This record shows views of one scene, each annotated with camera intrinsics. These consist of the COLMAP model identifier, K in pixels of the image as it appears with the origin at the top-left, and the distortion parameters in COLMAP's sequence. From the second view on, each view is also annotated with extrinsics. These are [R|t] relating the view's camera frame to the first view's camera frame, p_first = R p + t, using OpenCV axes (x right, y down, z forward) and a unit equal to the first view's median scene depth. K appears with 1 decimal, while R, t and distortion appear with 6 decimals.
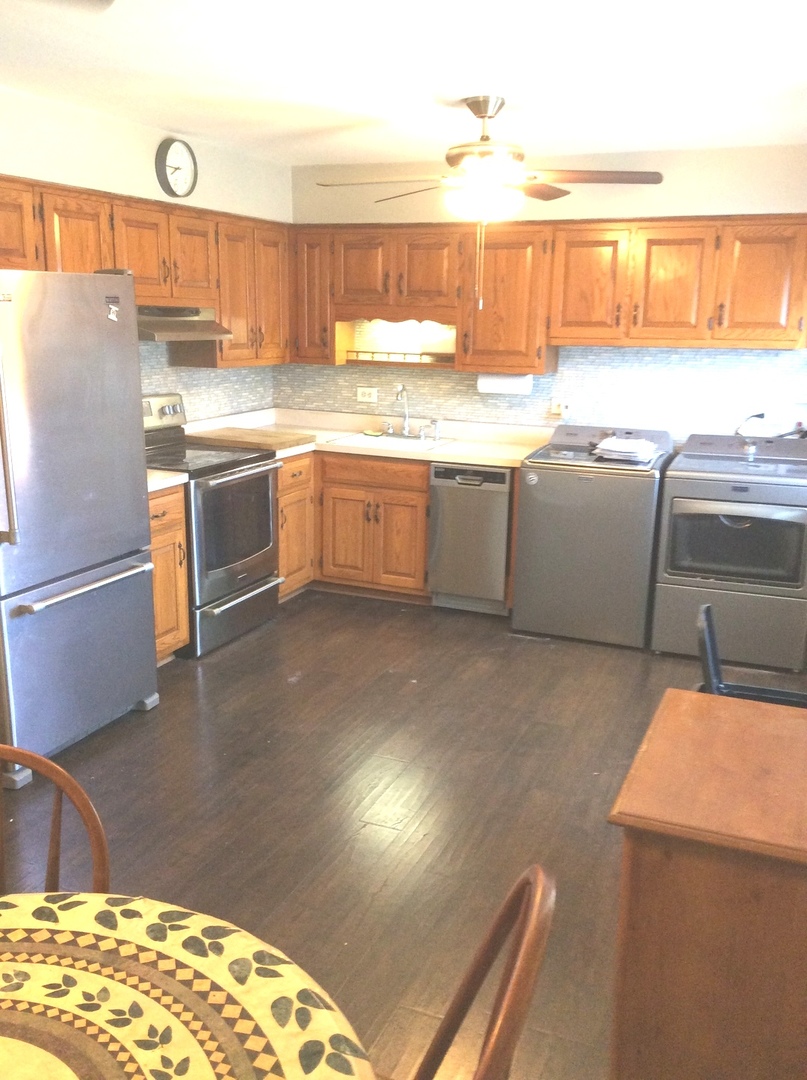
lens RADIAL K [[964.2, 0, 400.0], [0, 964.2, 543.0], [0, 0, 1]] dist [0.105397, -0.209622]
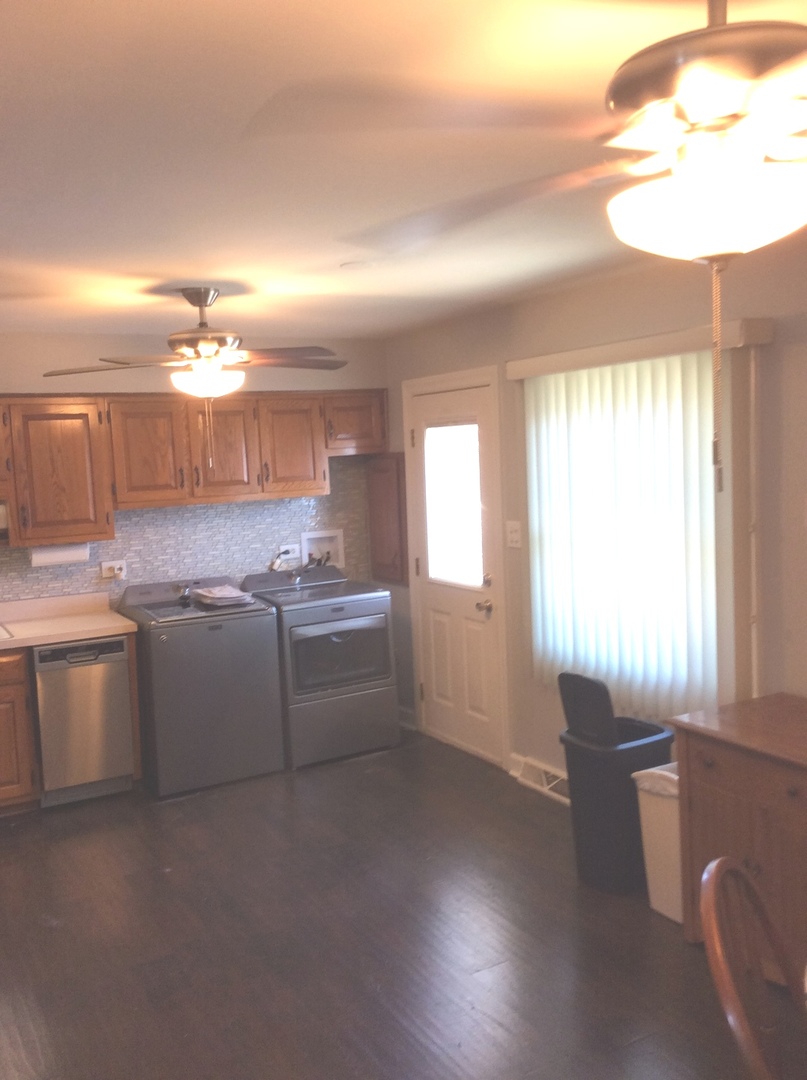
lens RADIAL K [[964.2, 0, 420.4], [0, 964.2, 544.7], [0, 0, 1]] dist [0.105397, -0.209622]
pose [[0.602114, -0.119312, 0.789445, -0.470350], [0.239253, 0.970296, -0.035835, -0.058816], [-0.761719, 0.210454, 0.612775, 0.150044]]
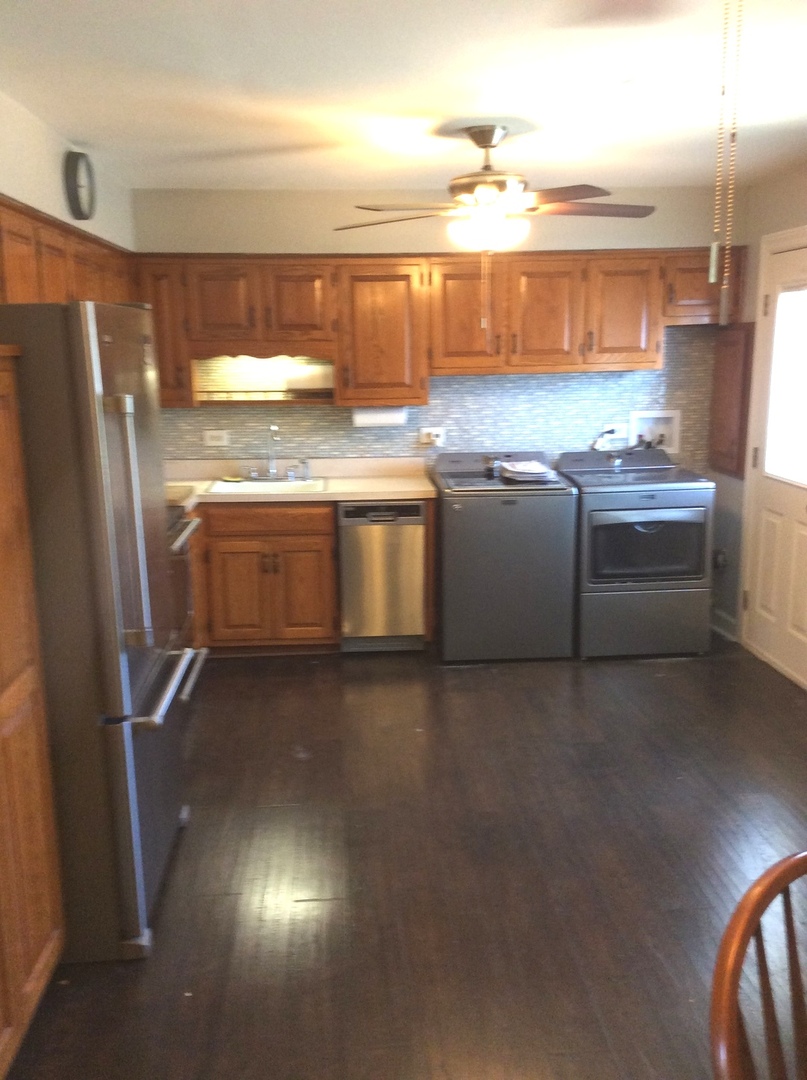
lens RADIAL K [[964.2, 0, 407.1], [0, 964.2, 546.0], [0, 0, 1]] dist [0.105397, -0.209622]
pose [[0.892094, -0.118541, 0.436023, -0.336178], [0.132671, 0.991158, -0.001977, -0.030774], [-0.431933, 0.059611, 0.899933, 0.120403]]
